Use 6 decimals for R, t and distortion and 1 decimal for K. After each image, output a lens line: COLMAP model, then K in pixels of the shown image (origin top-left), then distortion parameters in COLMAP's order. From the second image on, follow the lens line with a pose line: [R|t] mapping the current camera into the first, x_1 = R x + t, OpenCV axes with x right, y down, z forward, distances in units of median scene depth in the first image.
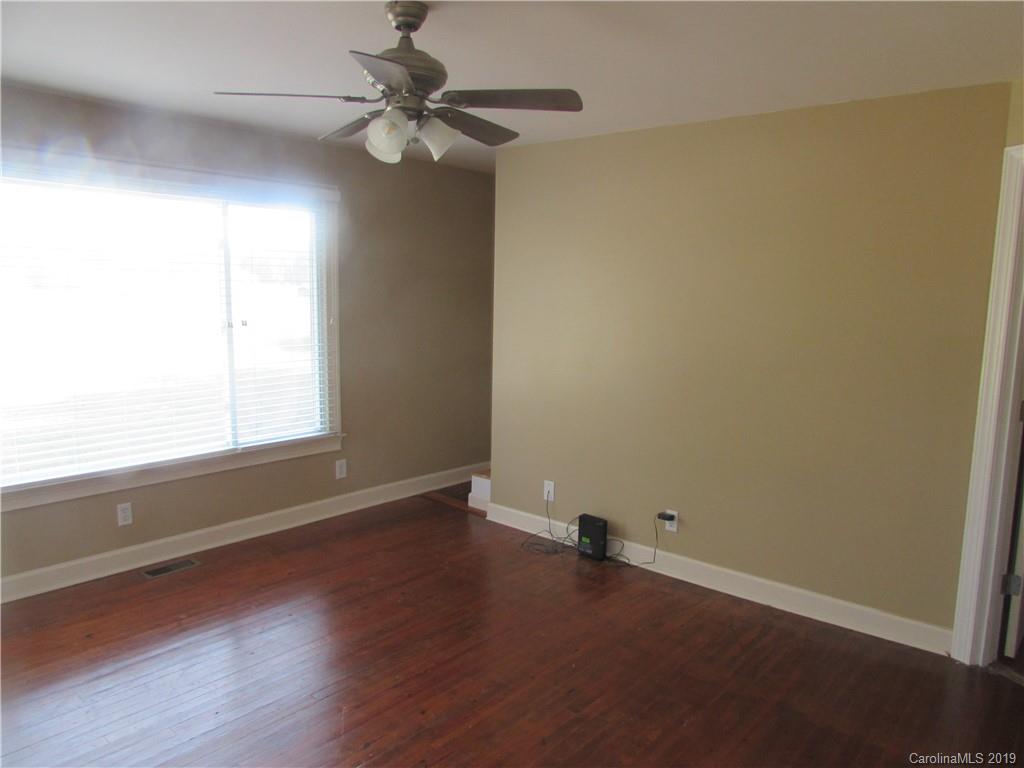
lens RADIAL K [[736.9, 0, 512.0], [0, 736.9, 384.0], [0, 0, 1]] dist [-0.003211, -0.003014]
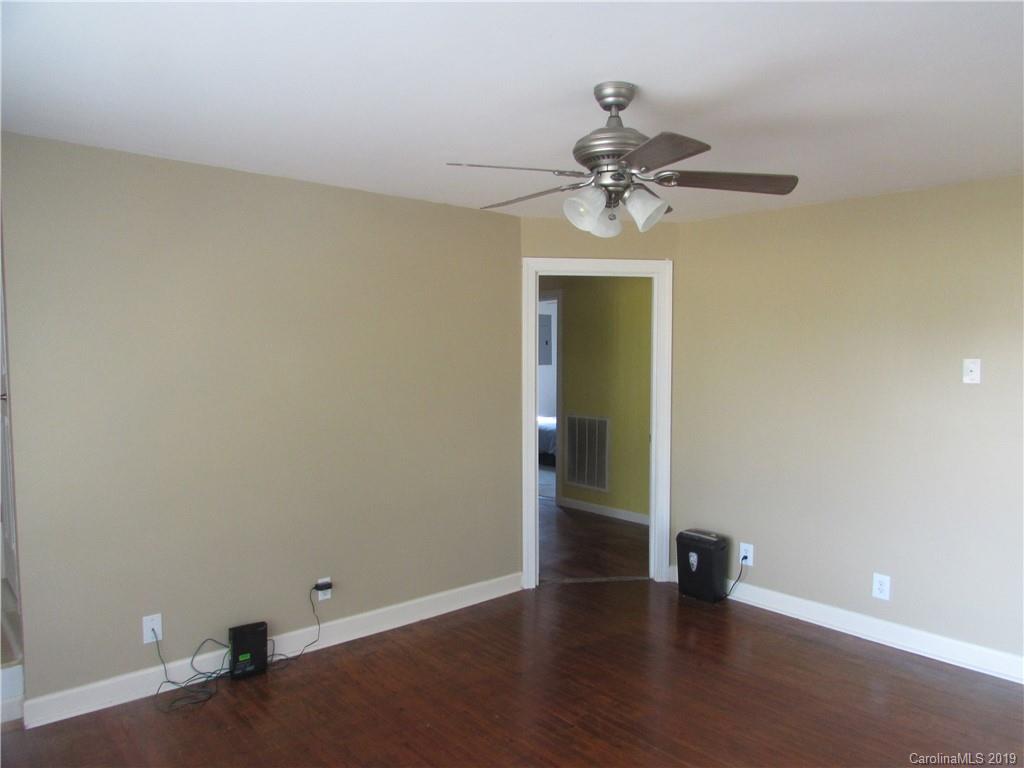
lens RADIAL K [[735.2, 0, 511.1], [0, 735.2, 396.4], [0, 0, 1]] dist [0.002289, 0.005275]
pose [[0.142665, -0.081197, 0.986435, -0.677369], [0.127257, 0.989862, 0.063075, -0.093497], [-0.981556, 0.116532, 0.151551, 0.585481]]
